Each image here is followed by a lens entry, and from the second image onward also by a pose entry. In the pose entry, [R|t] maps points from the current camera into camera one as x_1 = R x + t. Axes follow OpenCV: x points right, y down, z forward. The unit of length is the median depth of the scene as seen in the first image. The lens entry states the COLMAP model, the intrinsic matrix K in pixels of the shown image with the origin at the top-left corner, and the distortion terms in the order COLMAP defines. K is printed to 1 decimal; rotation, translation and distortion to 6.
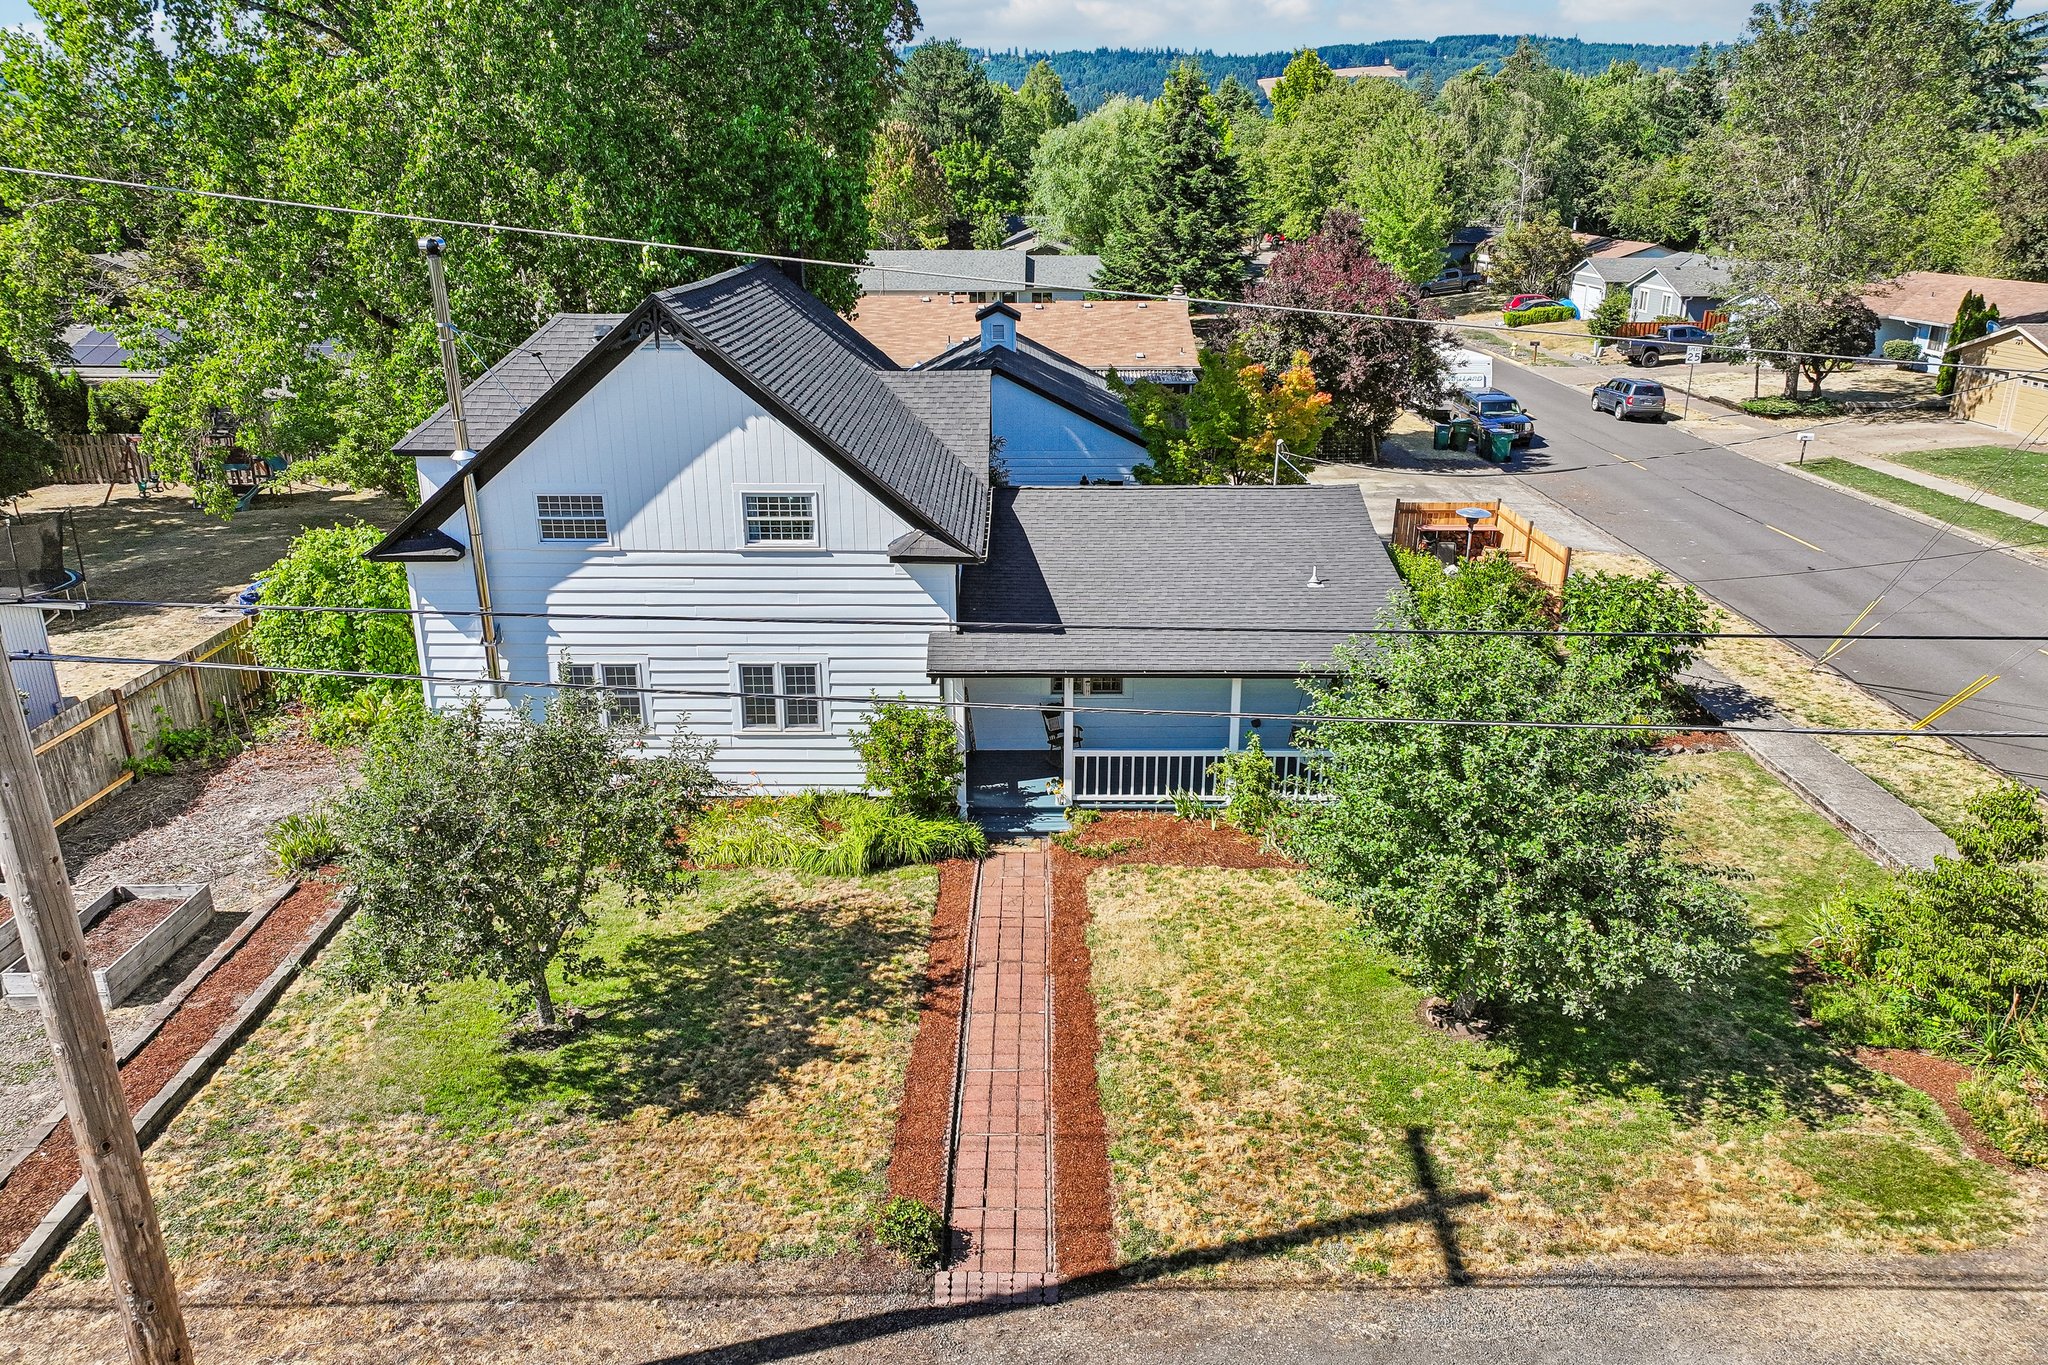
lens RADIAL K [[1444.9, 0, 1029.3], [0, 1444.9, 681.7], [0, 0, 1]] dist [-0.004730, 0.021778]
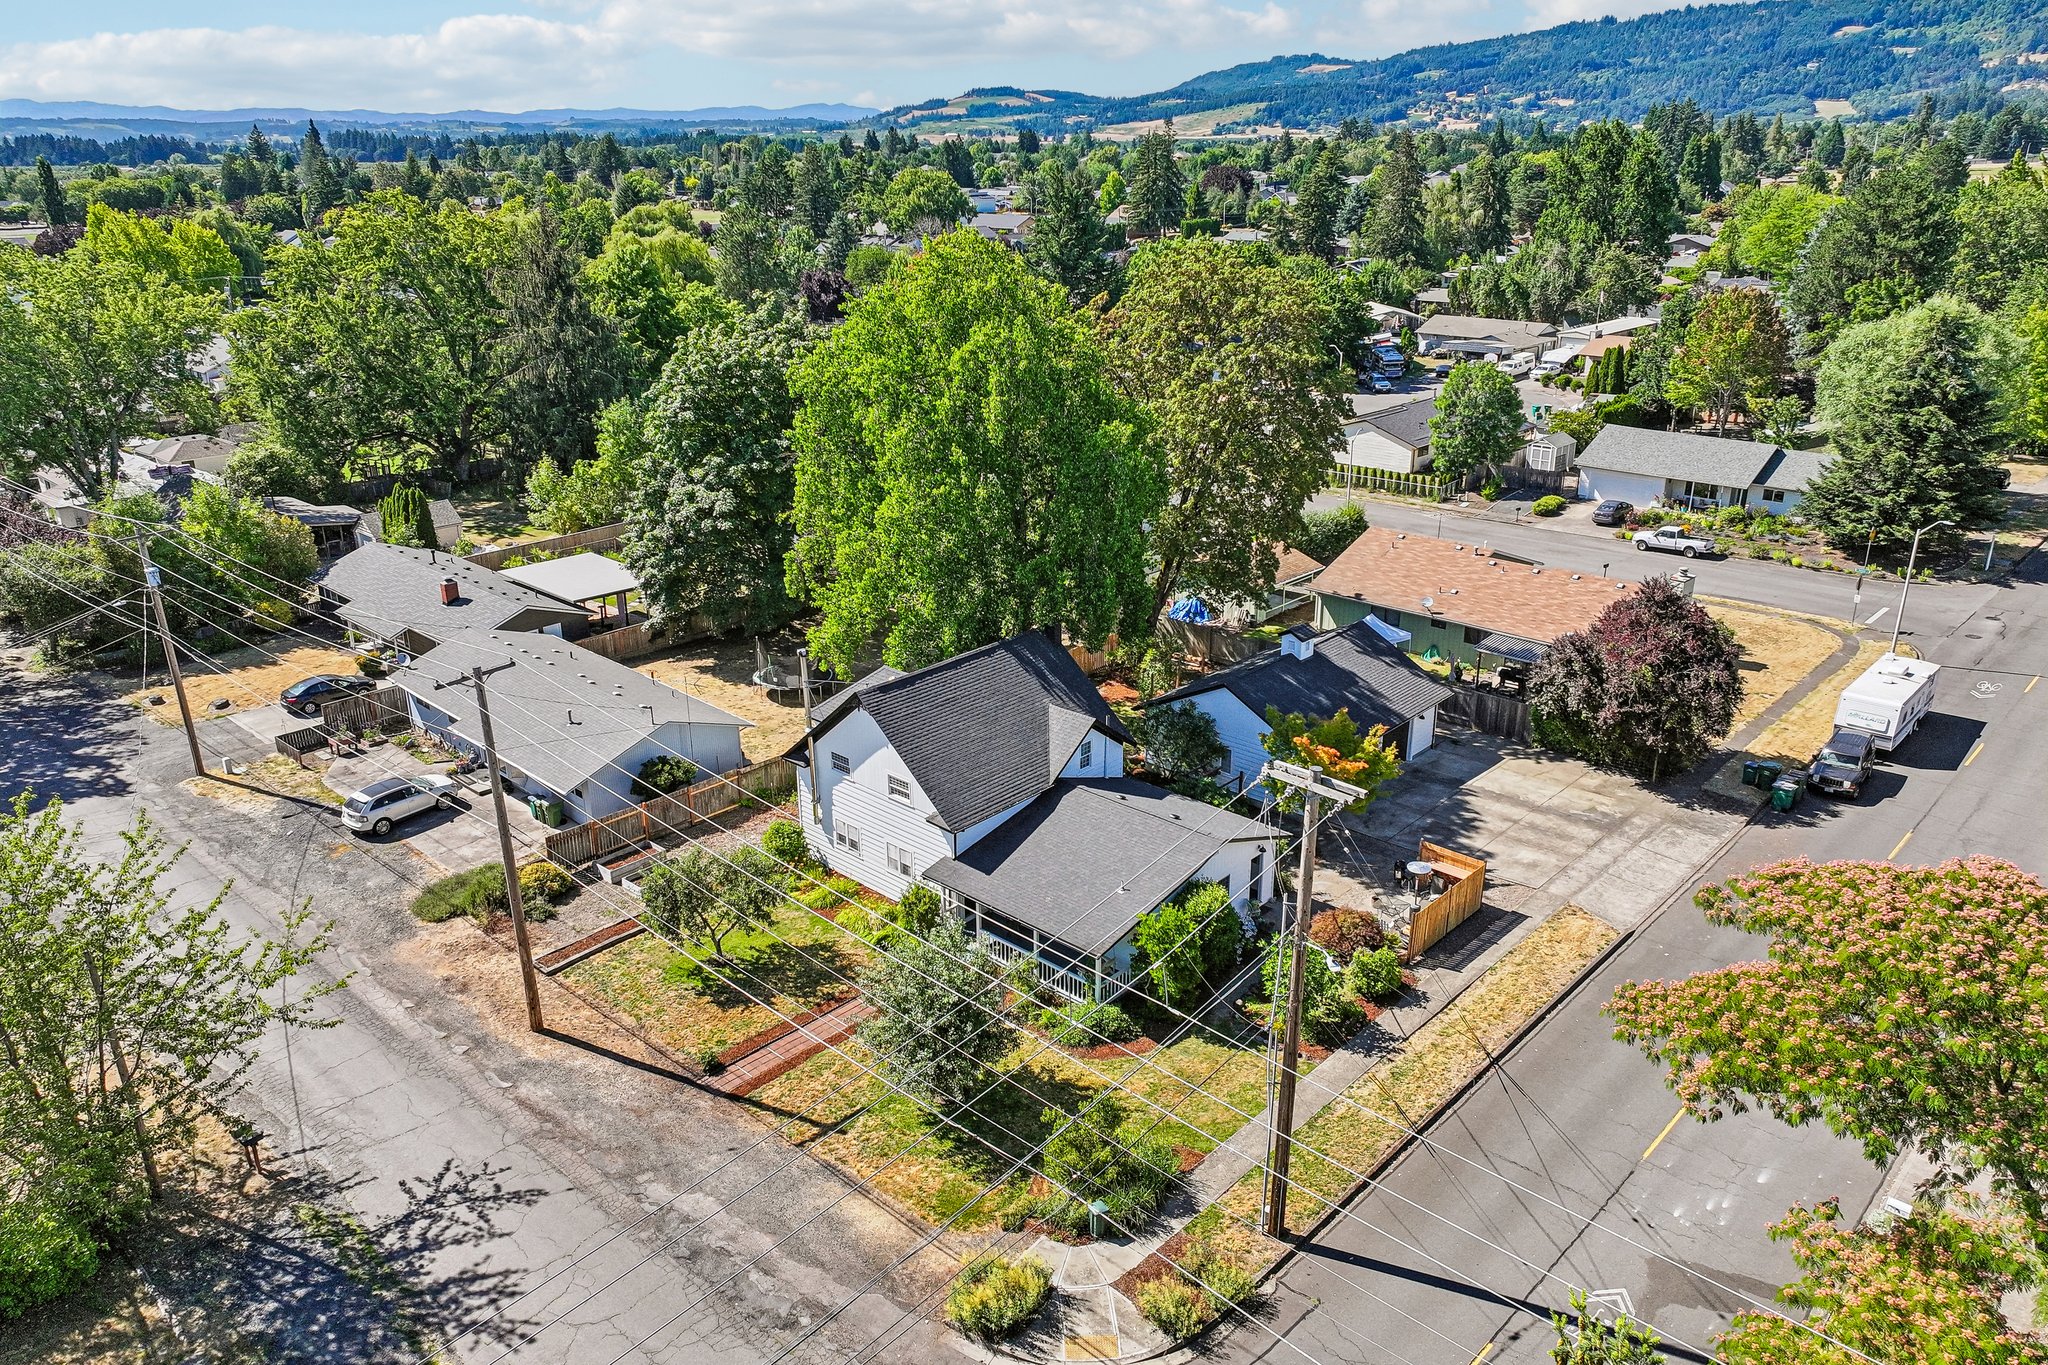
lens RADIAL K [[1444.9, 0, 1023.3], [0, 1444.9, 681.8], [0, 0, 1]] dist [-0.004730, 0.021778]
pose [[0.727746, 0.237581, -0.643383, 1.564237], [-0.219288, 0.969446, 0.109944, -0.637036], [0.649845, 0.061075, 0.757609, -0.684991]]
